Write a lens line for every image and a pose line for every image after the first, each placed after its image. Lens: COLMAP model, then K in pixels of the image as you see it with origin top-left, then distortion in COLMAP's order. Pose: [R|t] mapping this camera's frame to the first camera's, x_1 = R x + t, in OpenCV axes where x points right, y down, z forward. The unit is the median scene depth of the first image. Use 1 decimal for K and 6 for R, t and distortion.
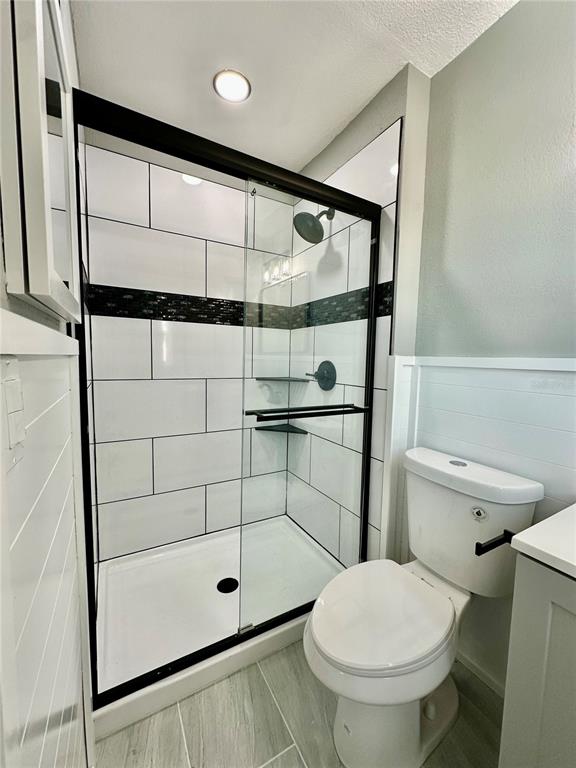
lens RADIAL K [[306.8, 0, 288.0], [0, 306.8, 384.0], [0, 0, 1]] dist [-0.002086, 0.000577]
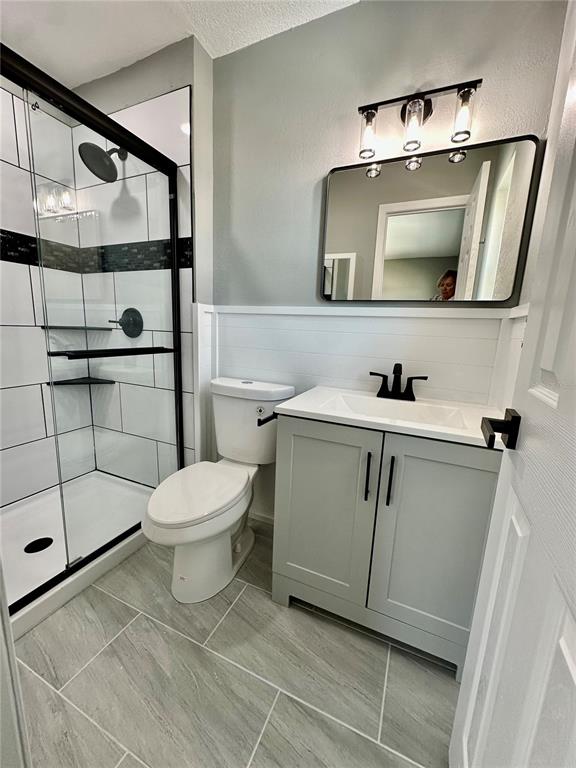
lens RADIAL K [[306.8, 0, 288.0], [0, 306.8, 384.0], [0, 0, 1]] dist [-0.002086, 0.000577]
pose [[0.805905, -0.095786, 0.584245, -0.087659], [0.027238, 0.991779, 0.125028, 0.073335], [-0.591418, -0.084847, 0.801889, -0.178896]]
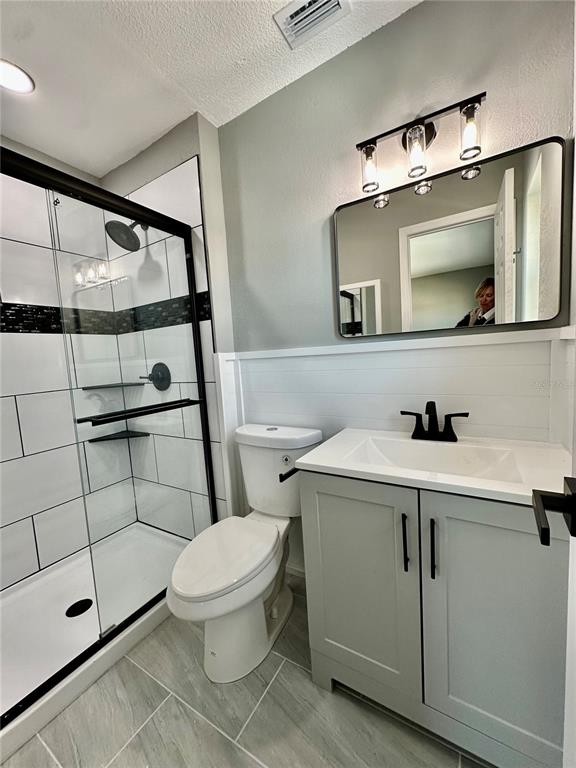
lens RADIAL K [[306.8, 0, 288.0], [0, 306.8, 384.0], [0, 0, 1]] dist [-0.002086, 0.000577]
pose [[0.870618, -0.121971, 0.476600, -0.001967], [0.122408, 0.992018, 0.030270, 0.023311], [-0.476488, 0.031986, 0.878599, -0.170981]]
